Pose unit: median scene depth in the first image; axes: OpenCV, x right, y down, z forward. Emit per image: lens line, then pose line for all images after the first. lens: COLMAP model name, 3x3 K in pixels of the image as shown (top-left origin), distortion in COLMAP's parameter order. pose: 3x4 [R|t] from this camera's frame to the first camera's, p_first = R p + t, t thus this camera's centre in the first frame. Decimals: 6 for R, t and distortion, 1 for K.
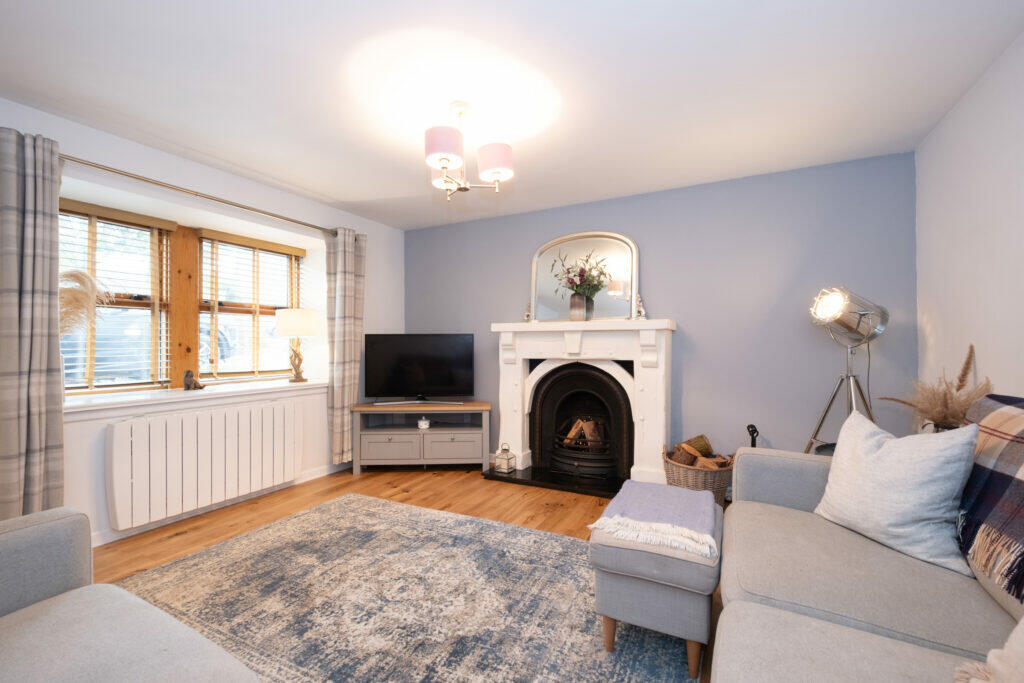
lens RADIAL K [[441.6, 0, 514.1], [0, 441.6, 342.4], [0, 0, 1]] dist [0.015945, -0.016448]
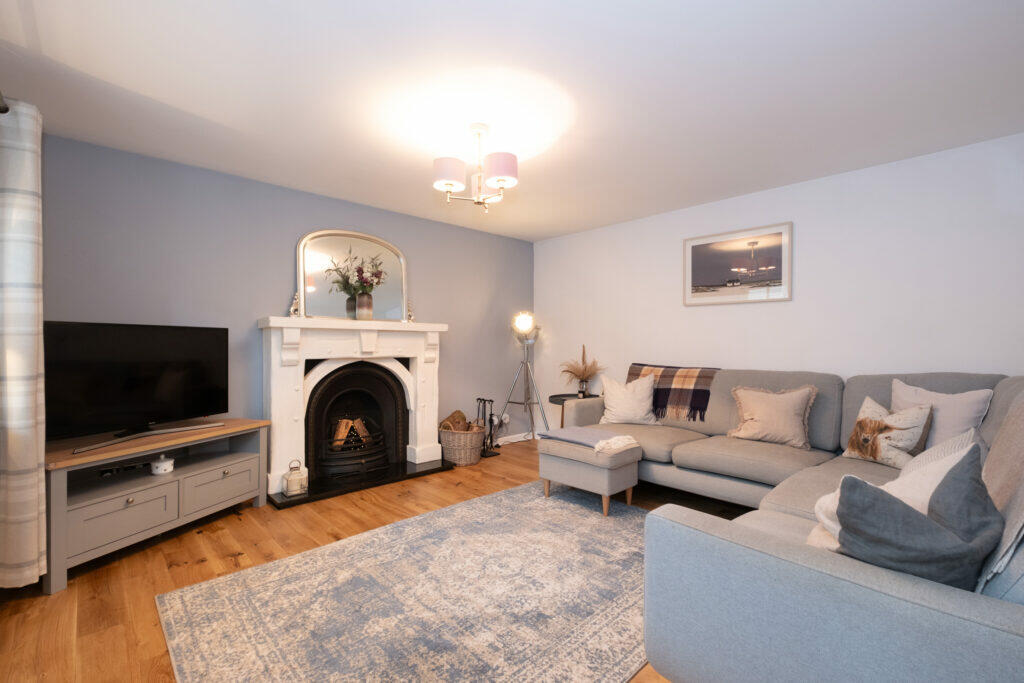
lens RADIAL K [[441.6, 0, 514.1], [0, 441.6, 342.4], [0, 0, 1]] dist [0.015945, -0.016448]
pose [[0.334862, 0.005687, 0.942250, -0.731937], [-0.006565, 0.999972, -0.003702, 0.004176], [-0.942244, -0.004946, 0.334890, 0.350495]]
